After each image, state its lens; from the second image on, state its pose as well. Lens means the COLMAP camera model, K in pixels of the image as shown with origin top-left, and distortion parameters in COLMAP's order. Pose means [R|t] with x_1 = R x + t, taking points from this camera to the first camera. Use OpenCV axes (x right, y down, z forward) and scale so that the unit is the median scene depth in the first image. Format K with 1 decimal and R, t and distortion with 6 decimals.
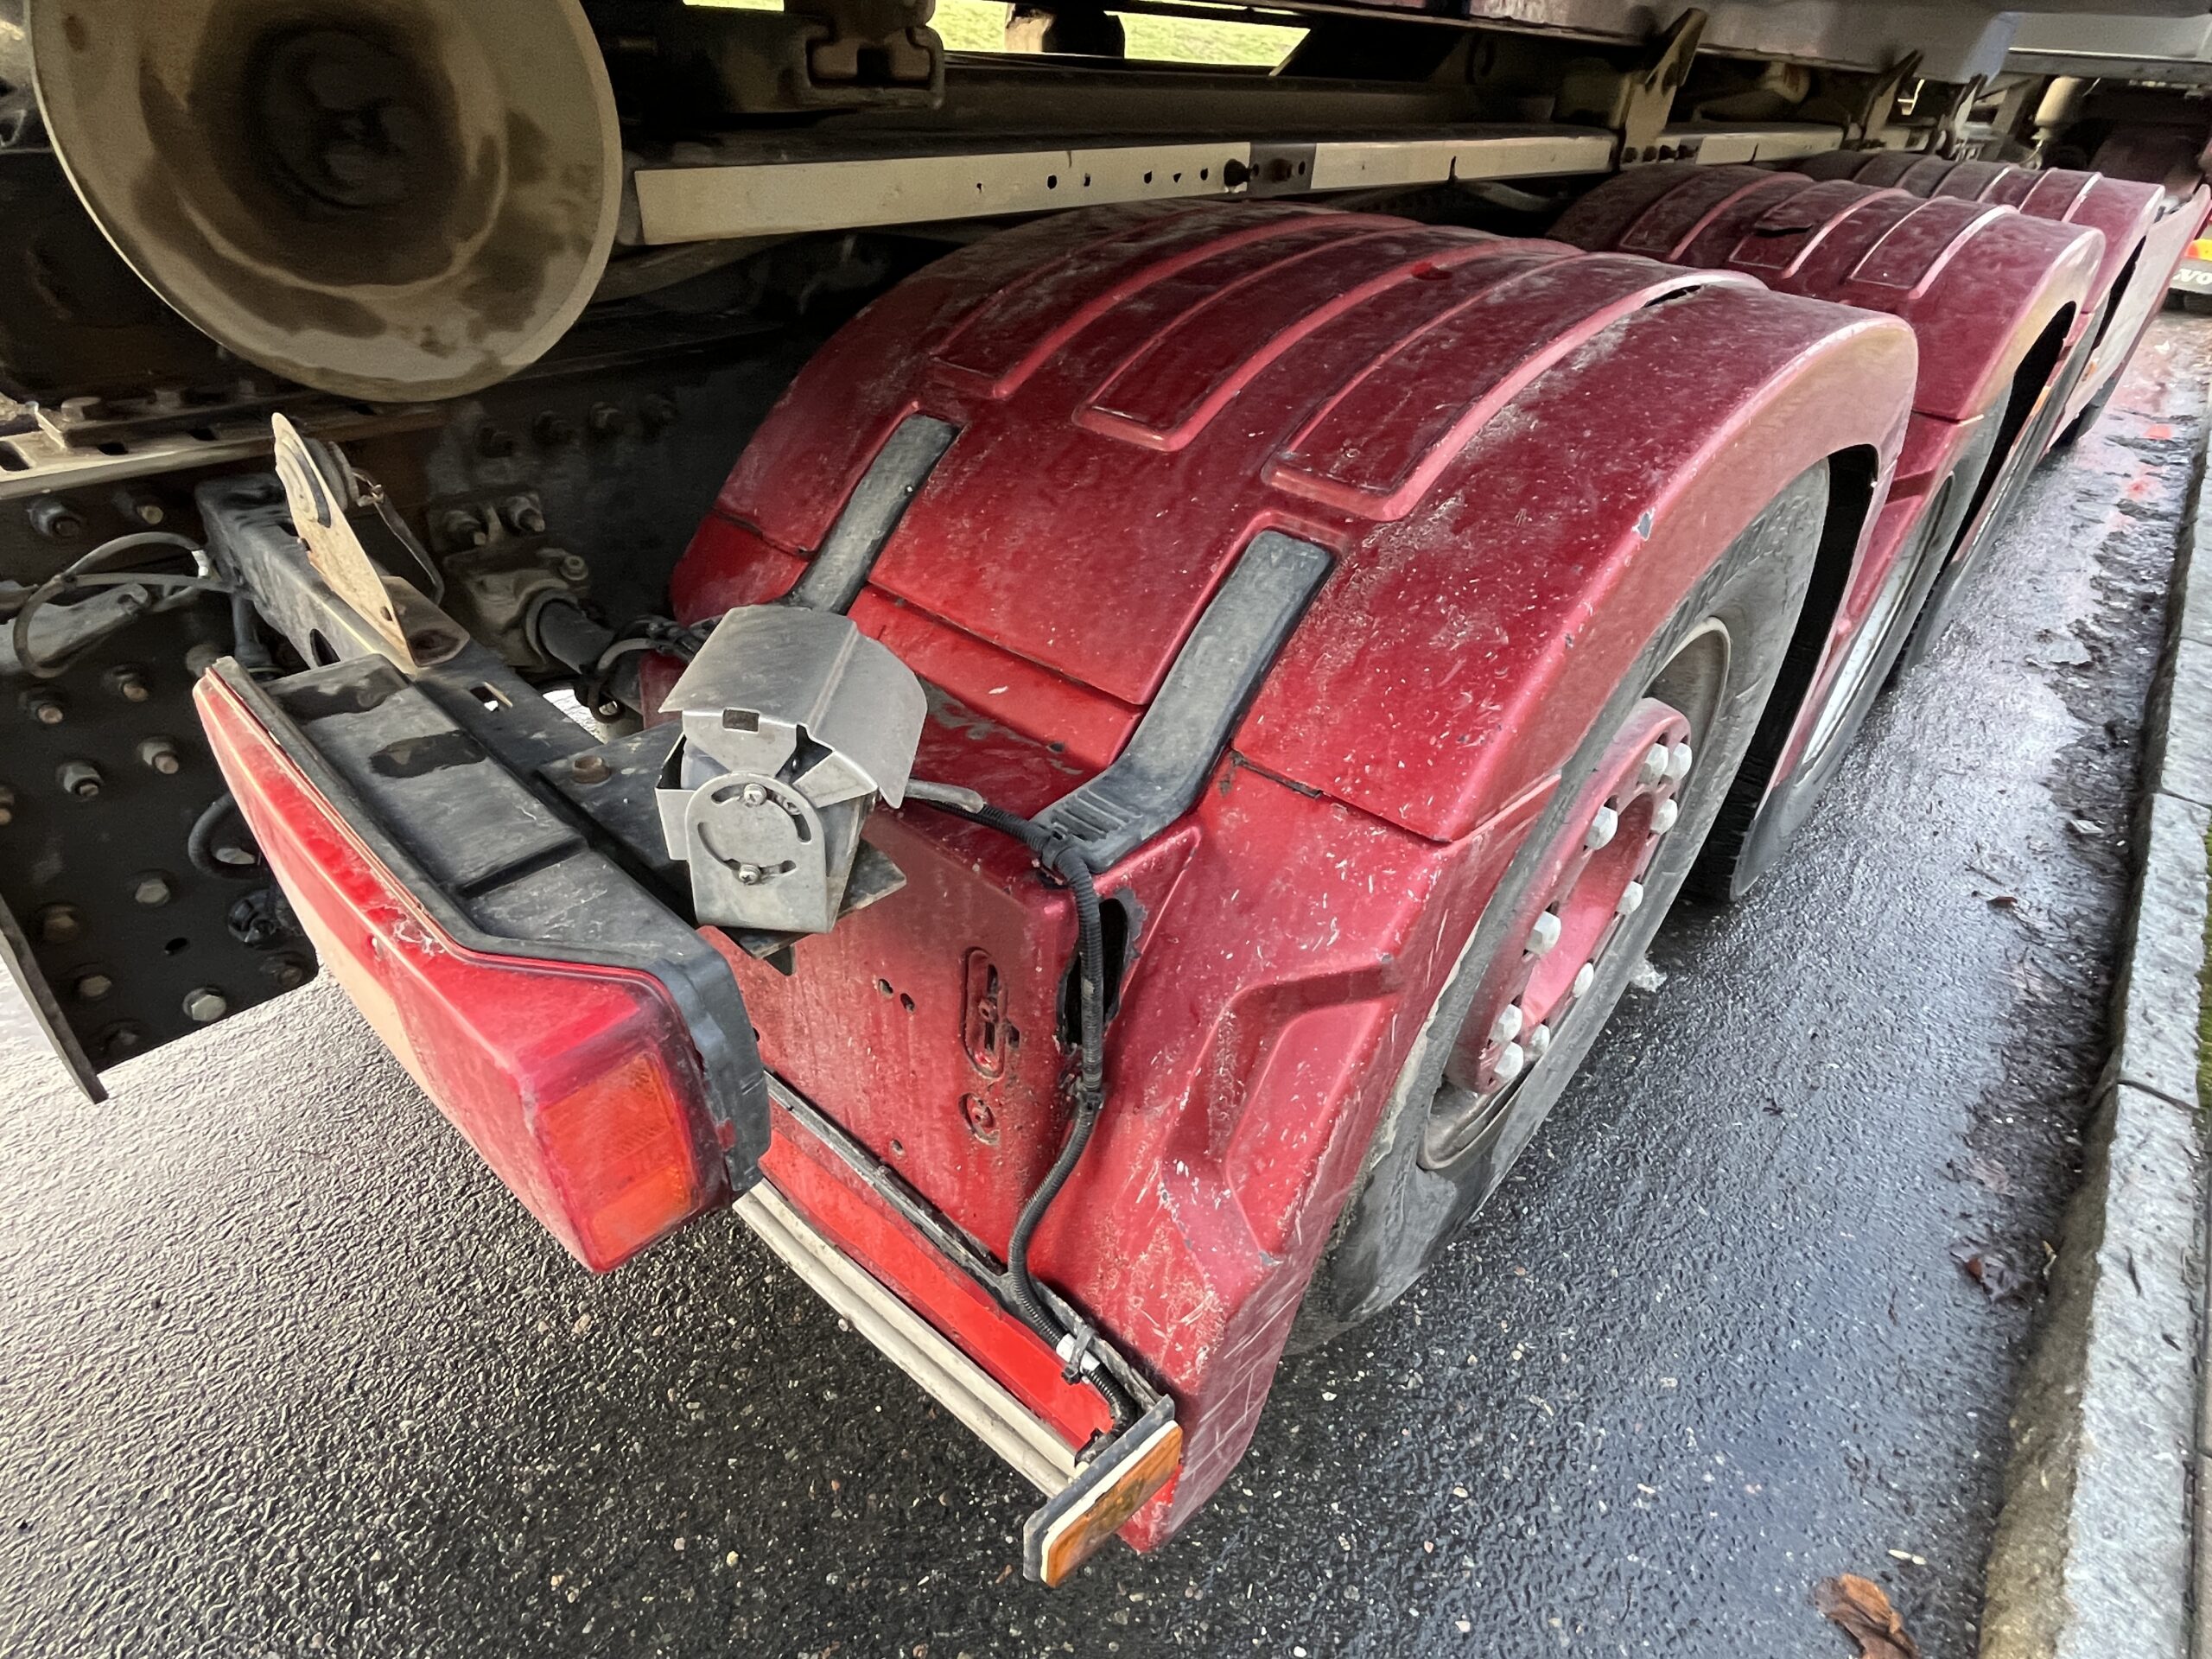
lens RADIAL K [[1172.4, 0, 1093.9], [0, 1172.4, 837.3], [0, 0, 1]] dist [-0.002463, 0.000754]
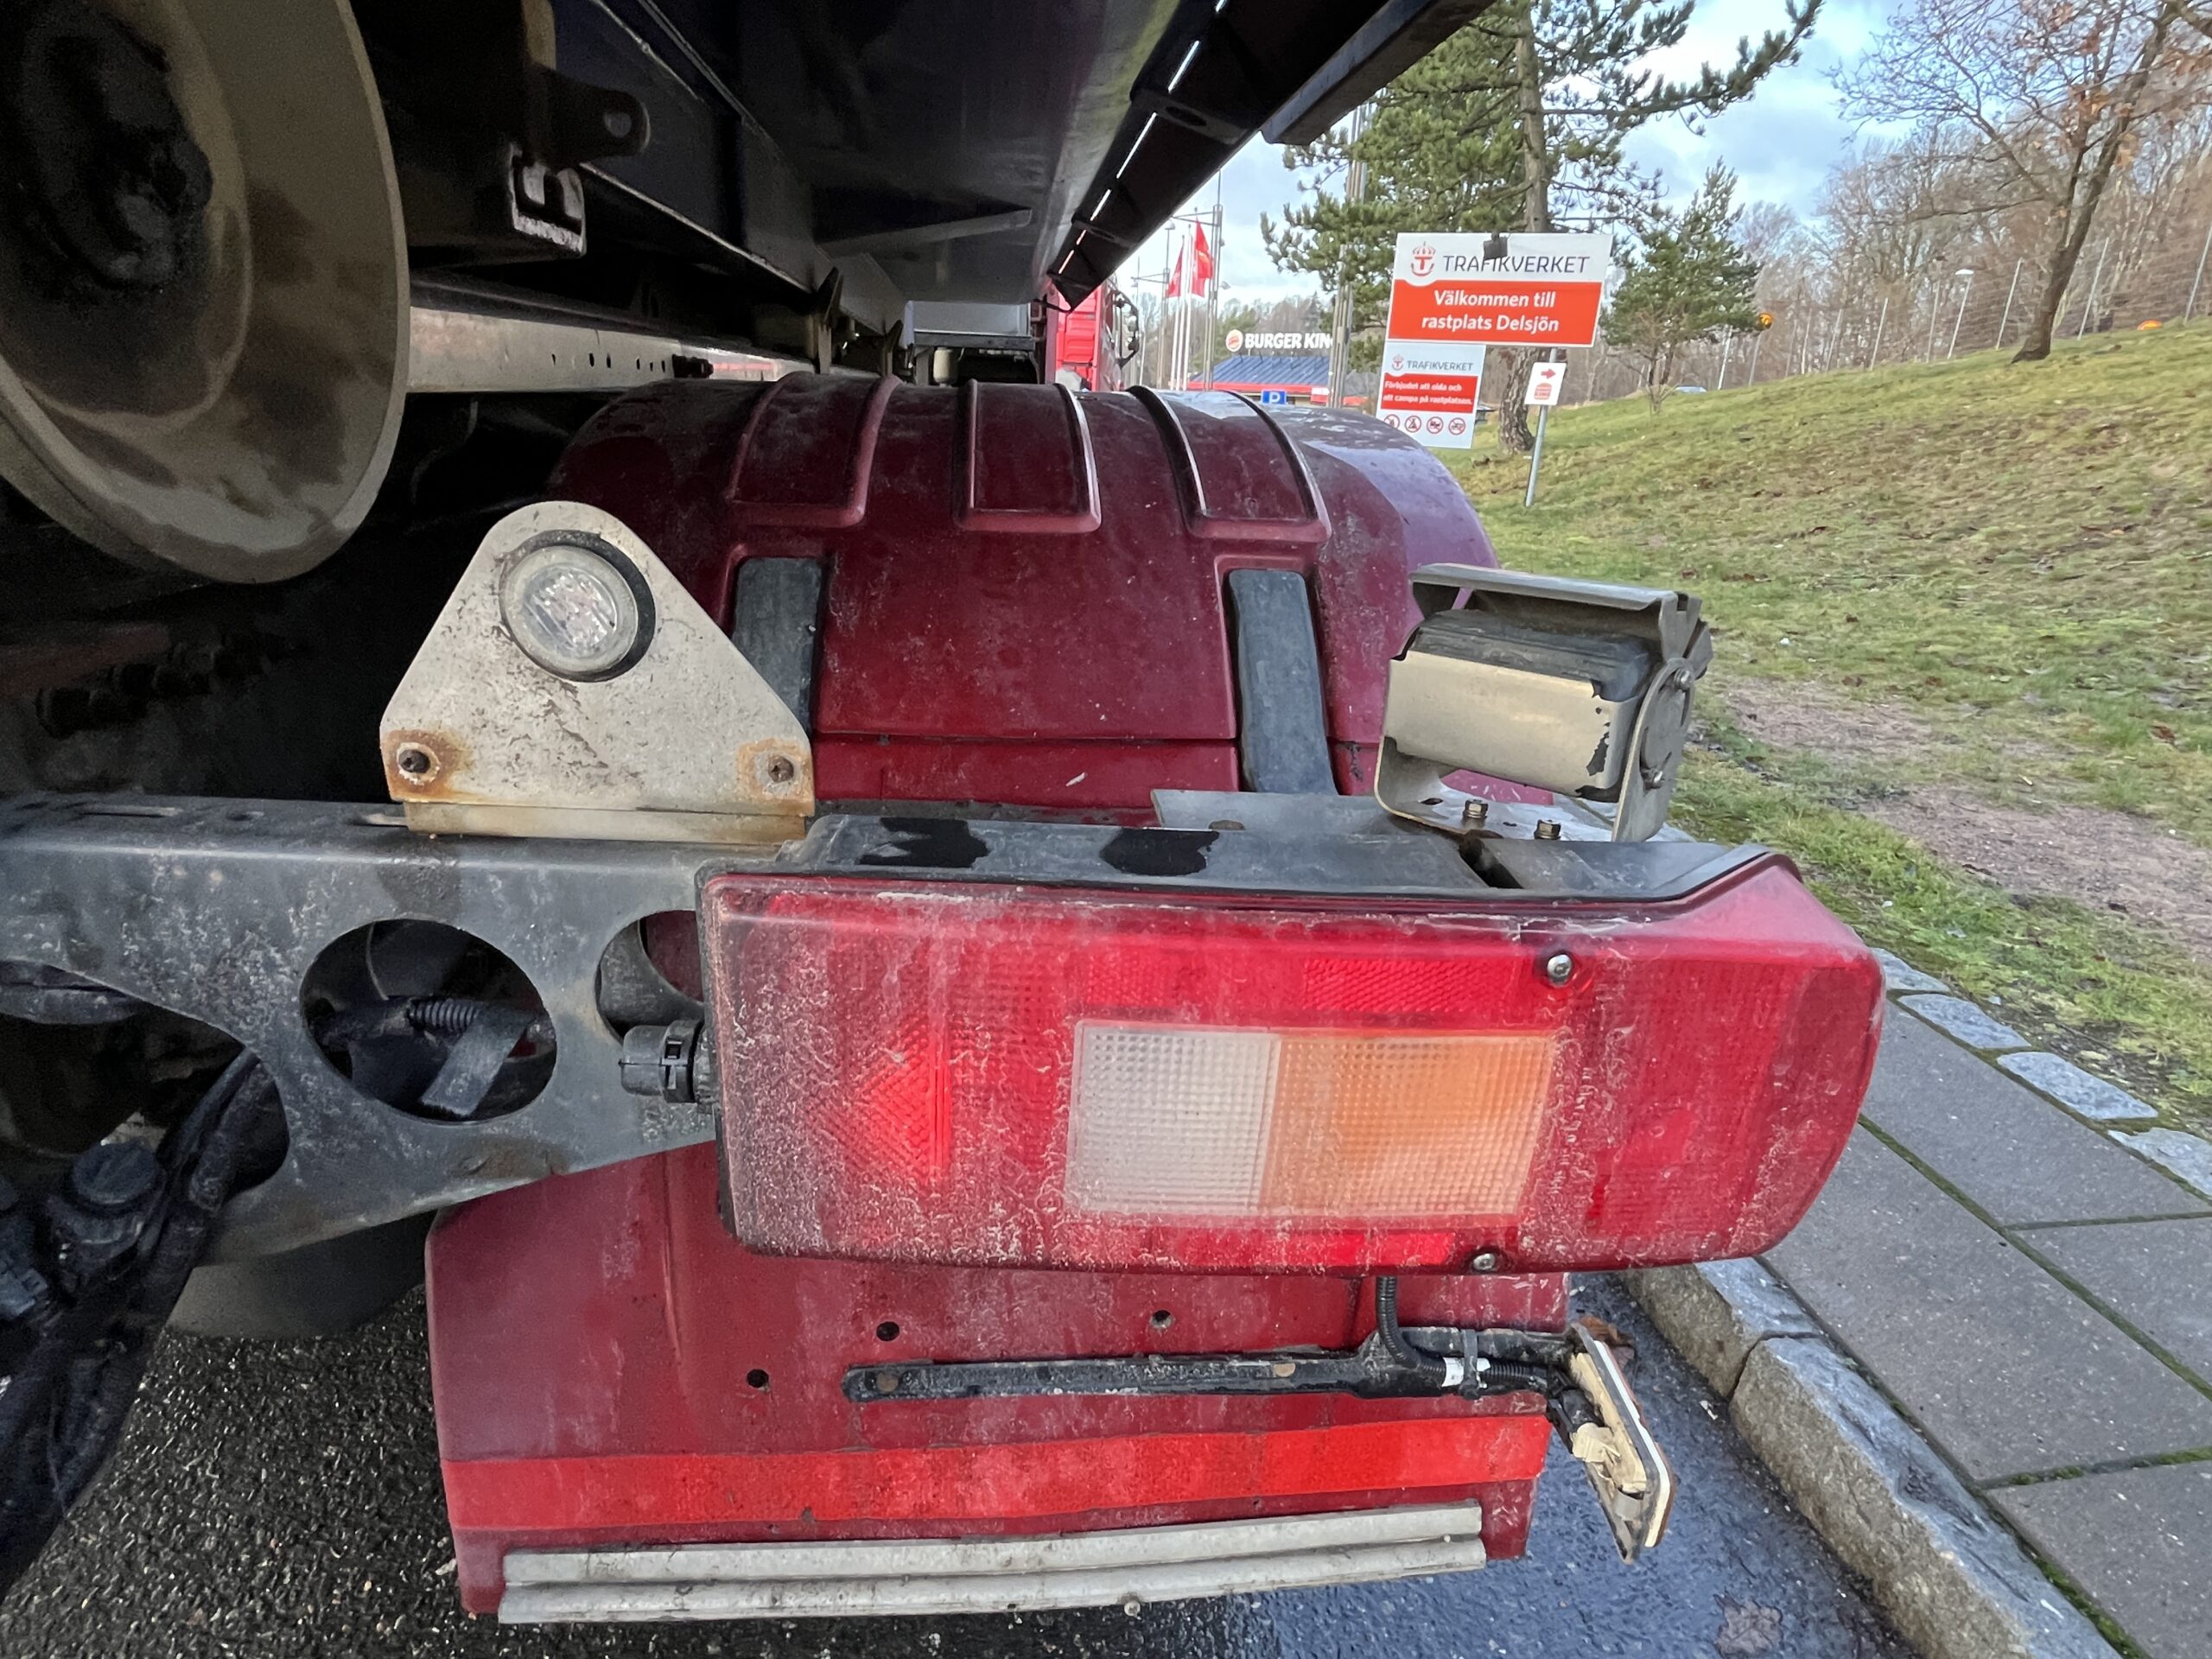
lens RADIAL K [[1172.4, 0, 1087.4], [0, 1172.4, 821.7], [0, 0, 1]] dist [-0.002463, 0.000754]
pose [[0.690911, -0.275157, 0.668529, -0.694968], [0.410636, 0.910446, -0.049658, -0.044044], [-0.594995, 0.308832, 0.742027, 0.305060]]
